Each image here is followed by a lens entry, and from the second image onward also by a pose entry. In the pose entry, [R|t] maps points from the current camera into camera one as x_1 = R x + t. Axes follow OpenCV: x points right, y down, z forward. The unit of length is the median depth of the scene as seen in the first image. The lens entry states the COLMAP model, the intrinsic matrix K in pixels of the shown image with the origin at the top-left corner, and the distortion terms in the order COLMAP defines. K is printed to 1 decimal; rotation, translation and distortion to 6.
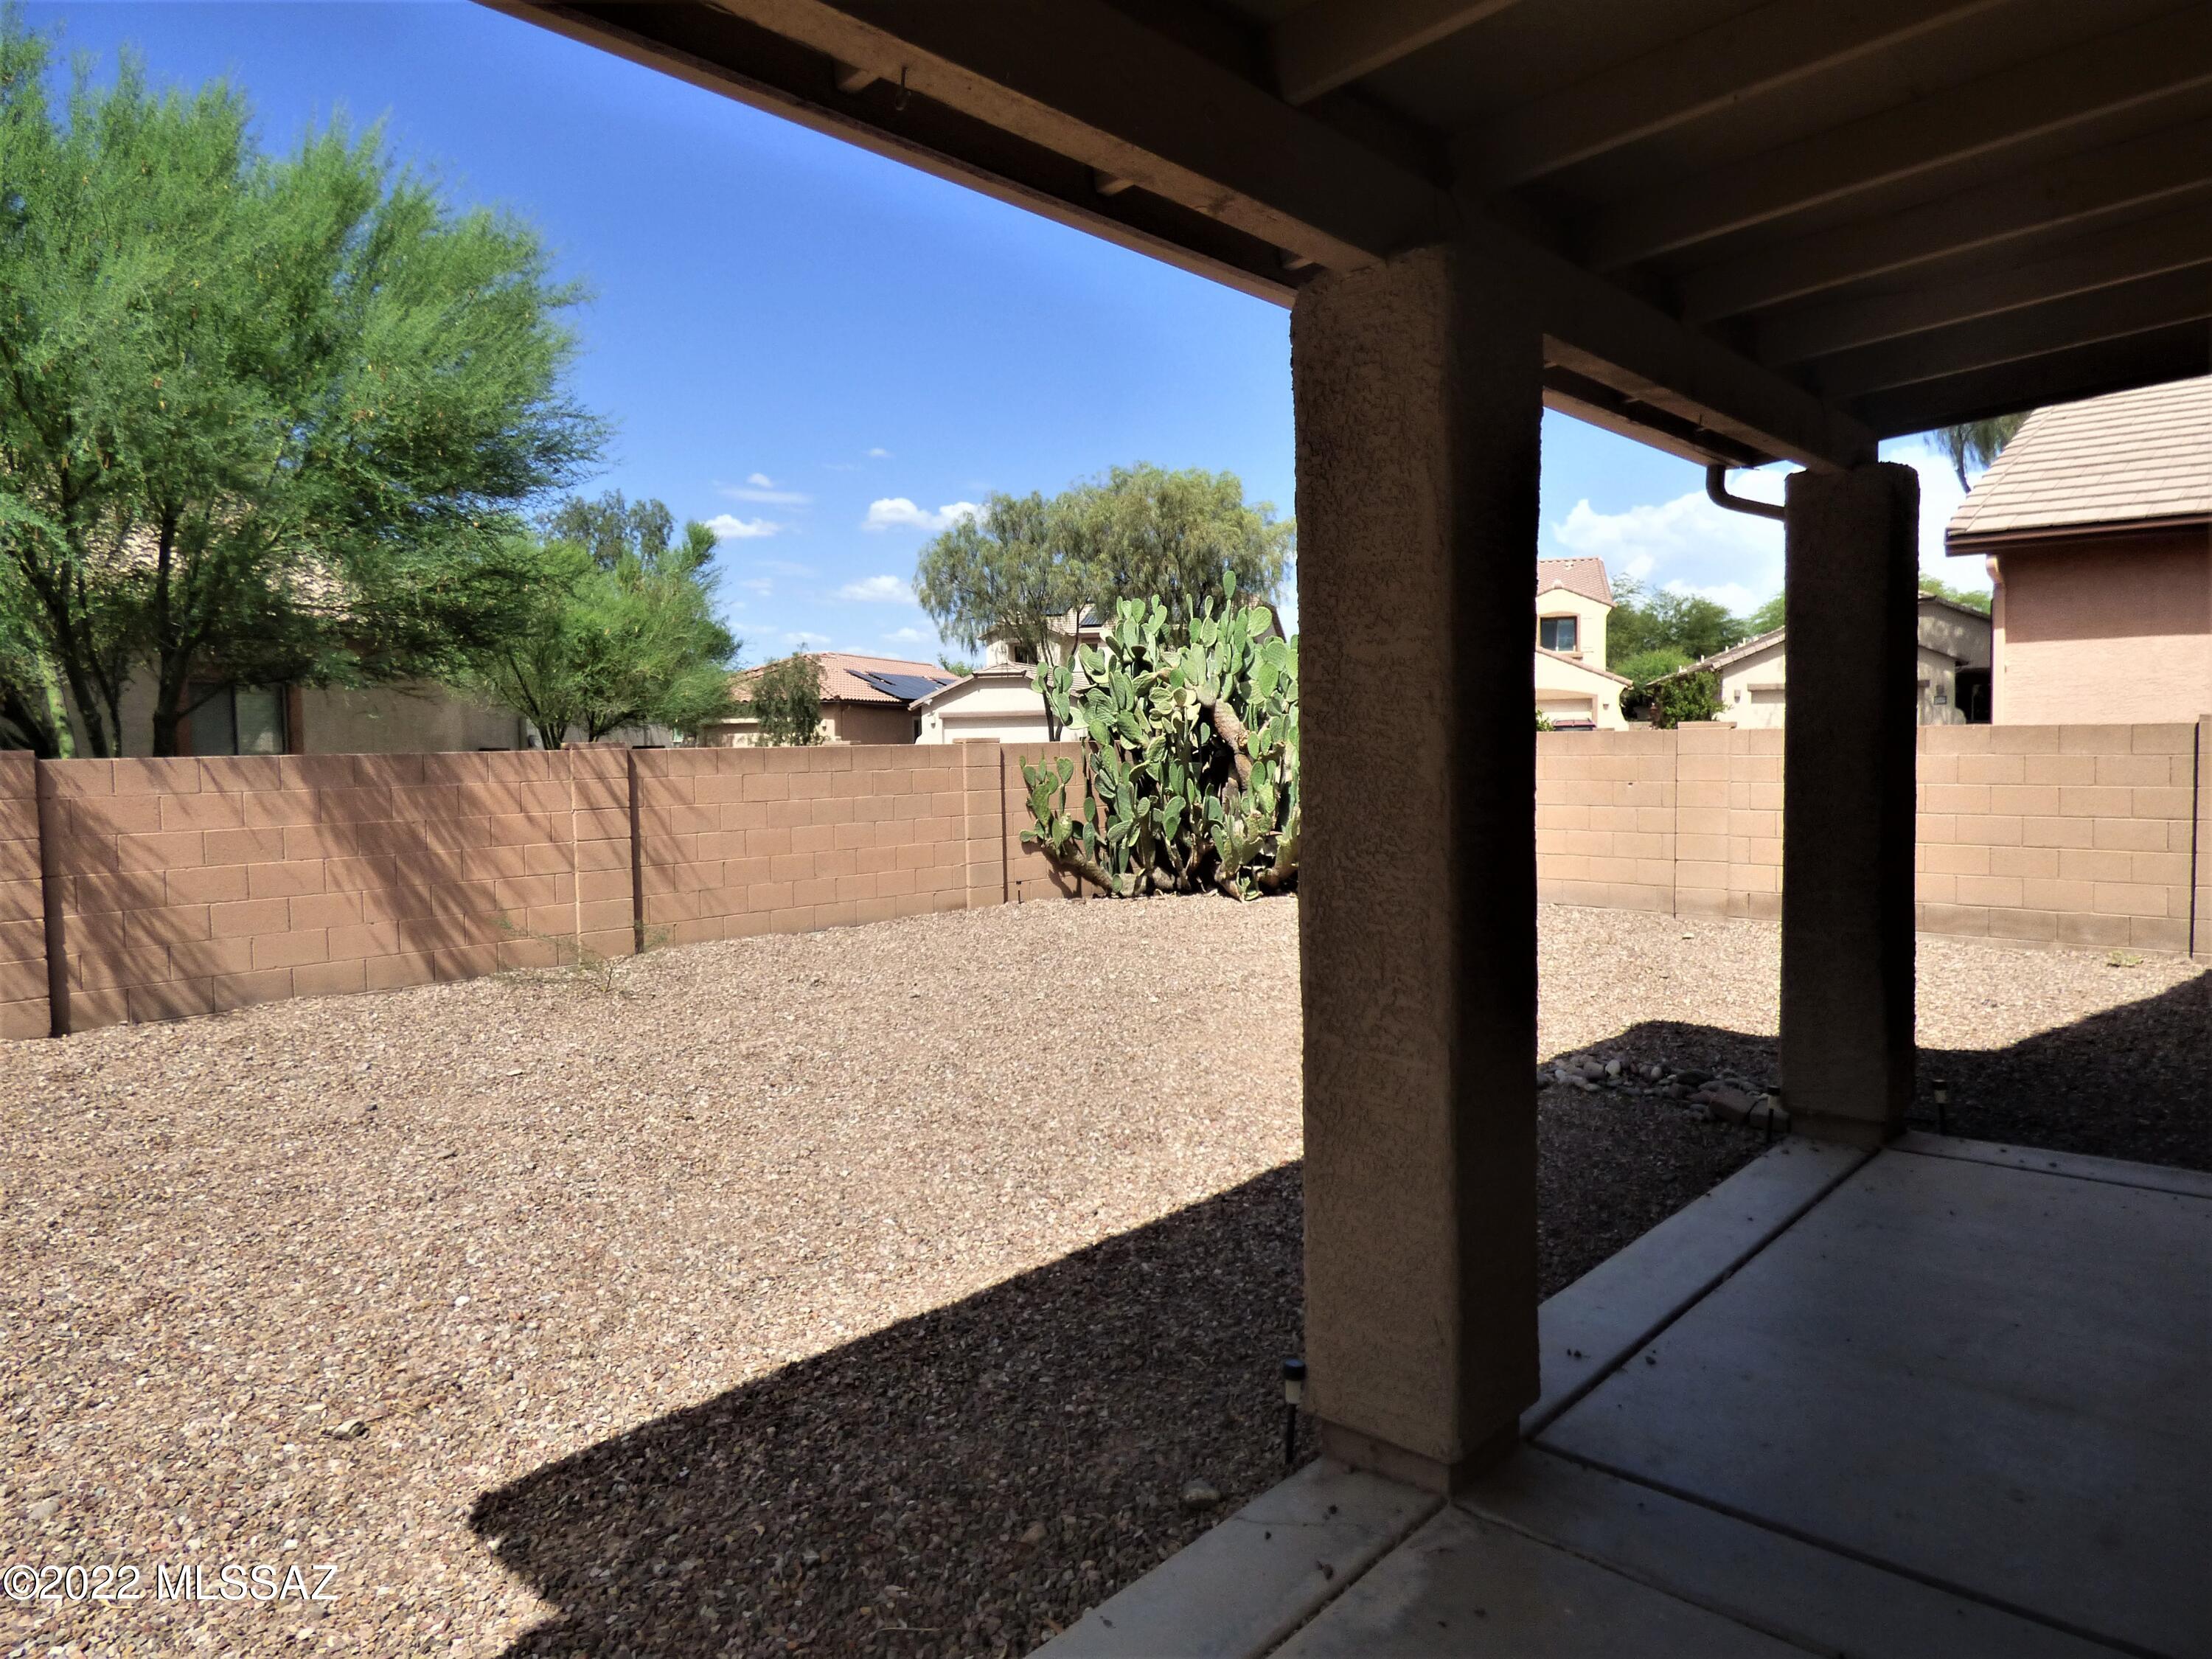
lens RADIAL K [[1357.4, 0, 1113.5], [0, 1357.4, 848.7], [0, 0, 1]] dist [-0.022889, 0.001816]
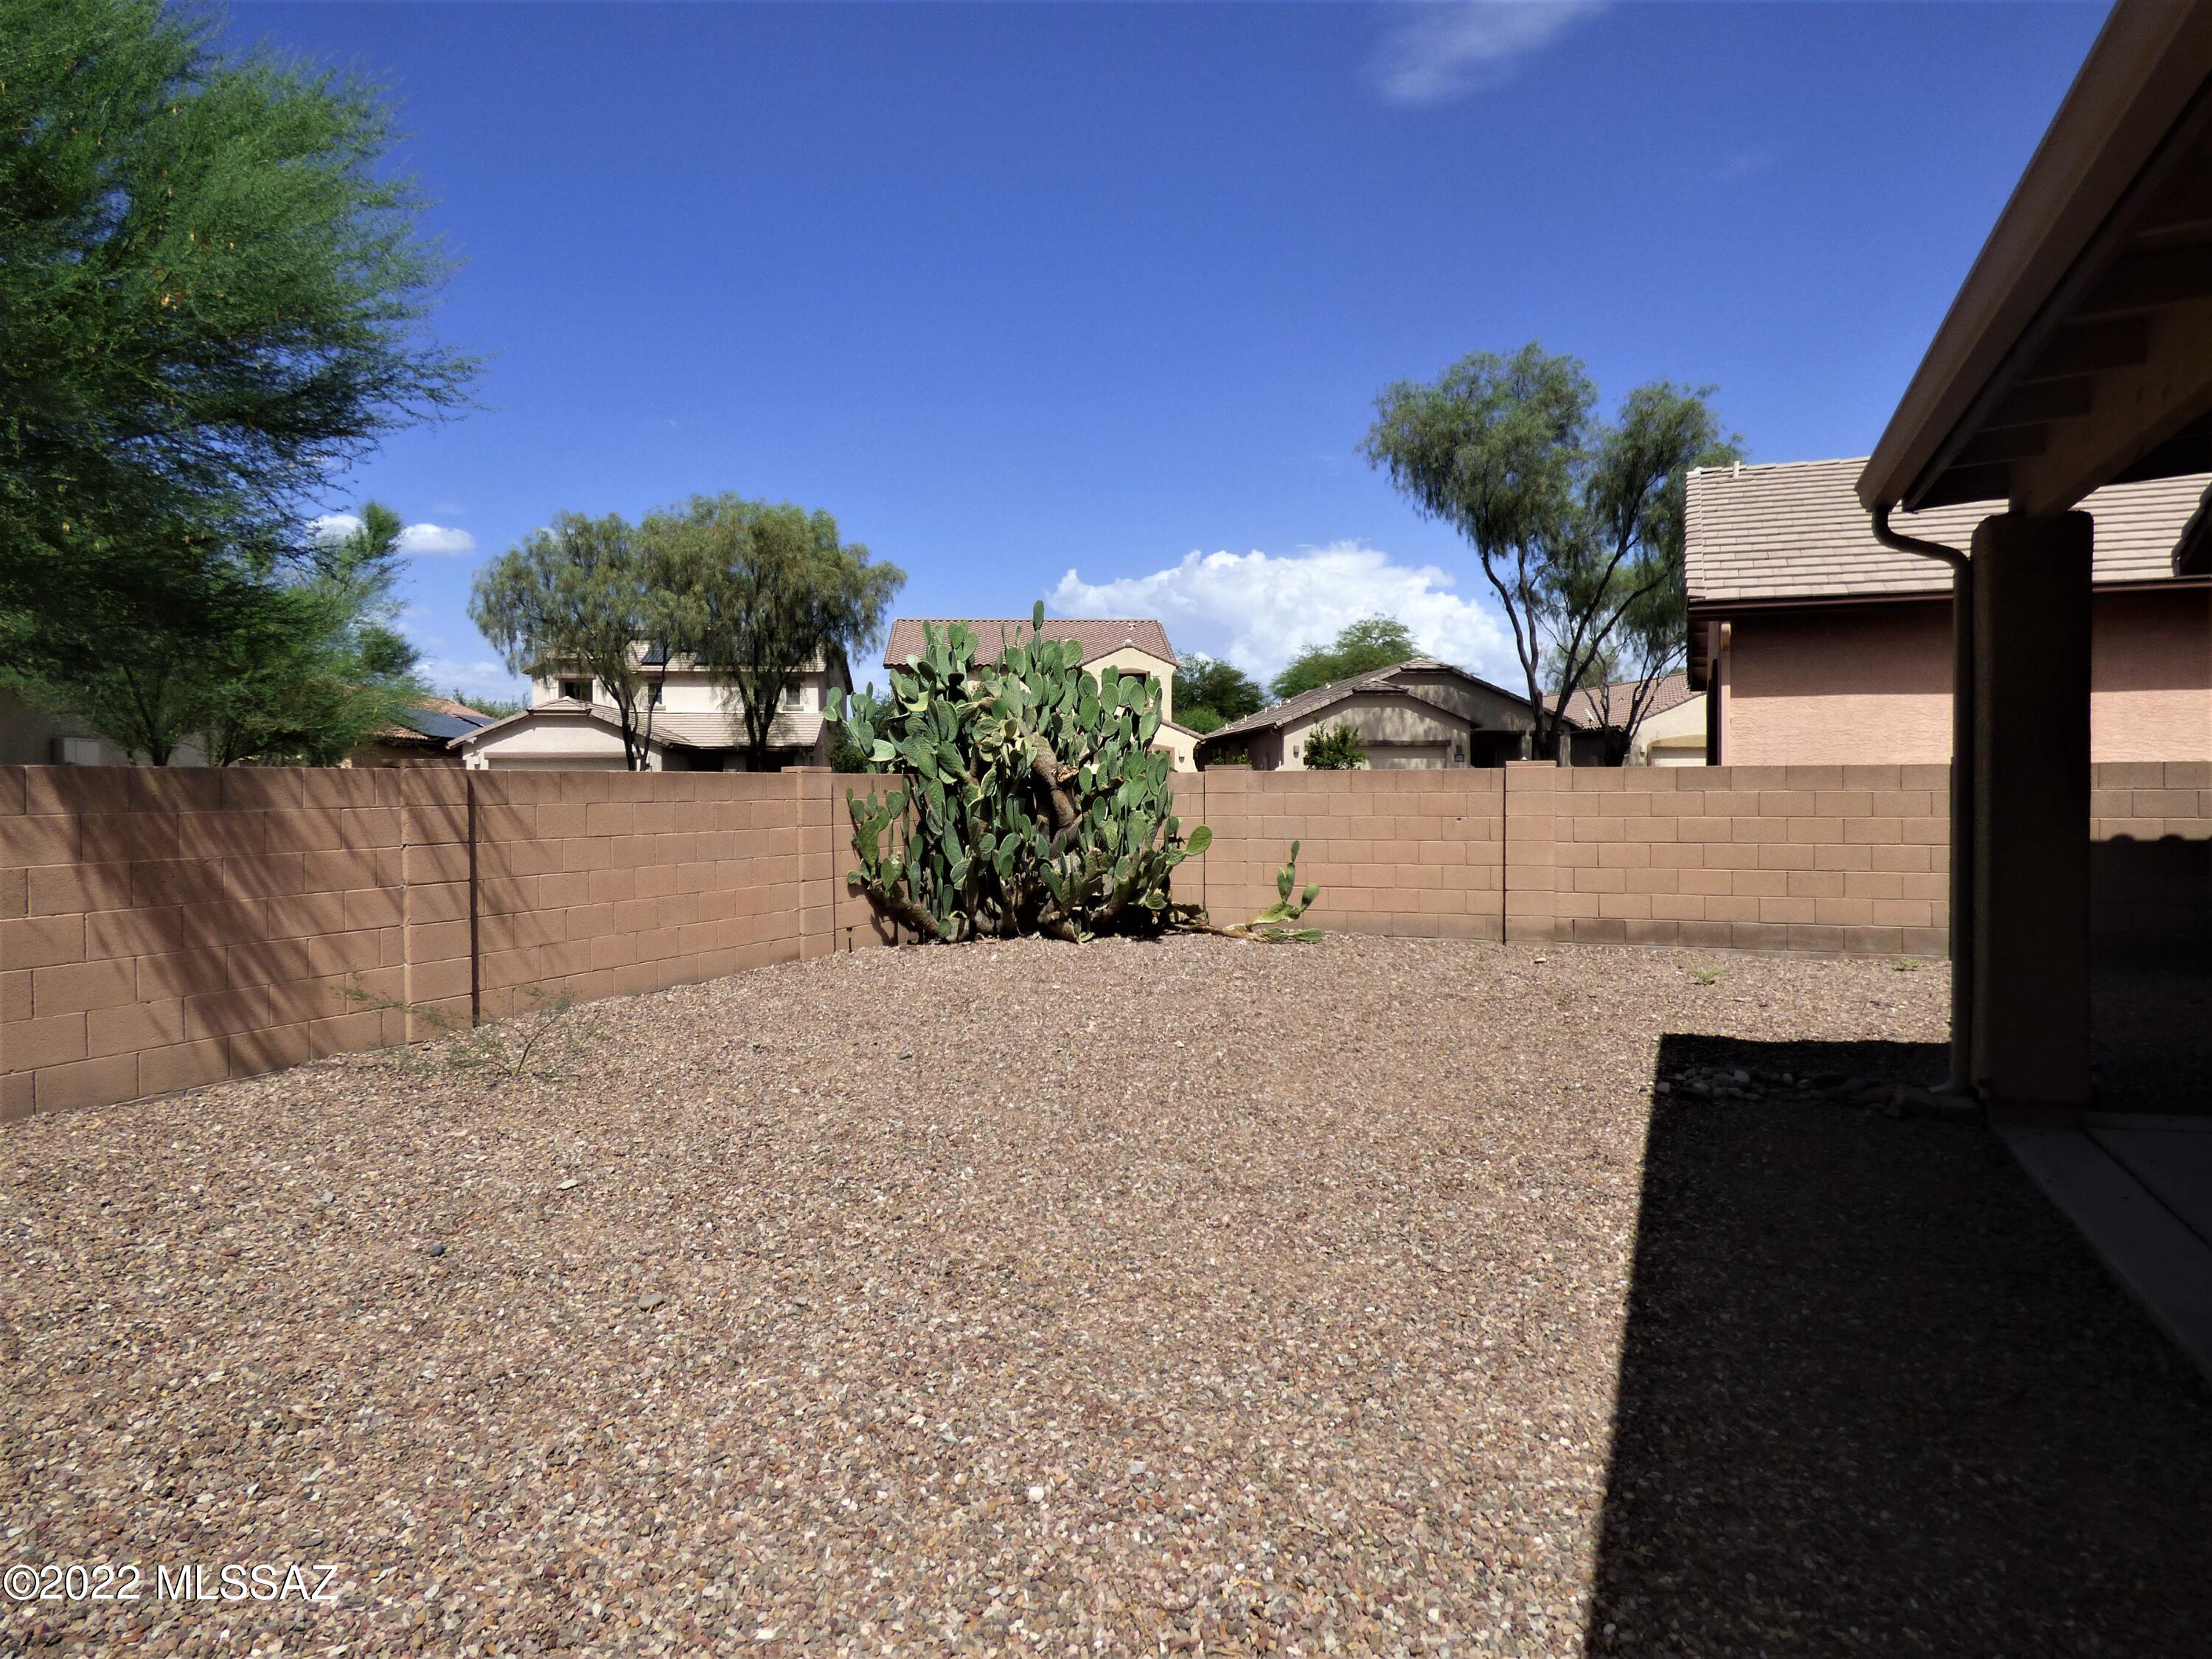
lens RADIAL K [[1364.5, 0, 1126.4], [0, 1364.5, 812.1], [0, 0, 1]] dist [-0.015383, -0.001914]
pose [[0.933346, 0.004343, 0.358953, -0.215733], [0.019193, 0.997893, -0.061978, 0.006934], [-0.358465, 0.064736, 0.931296, 0.090625]]
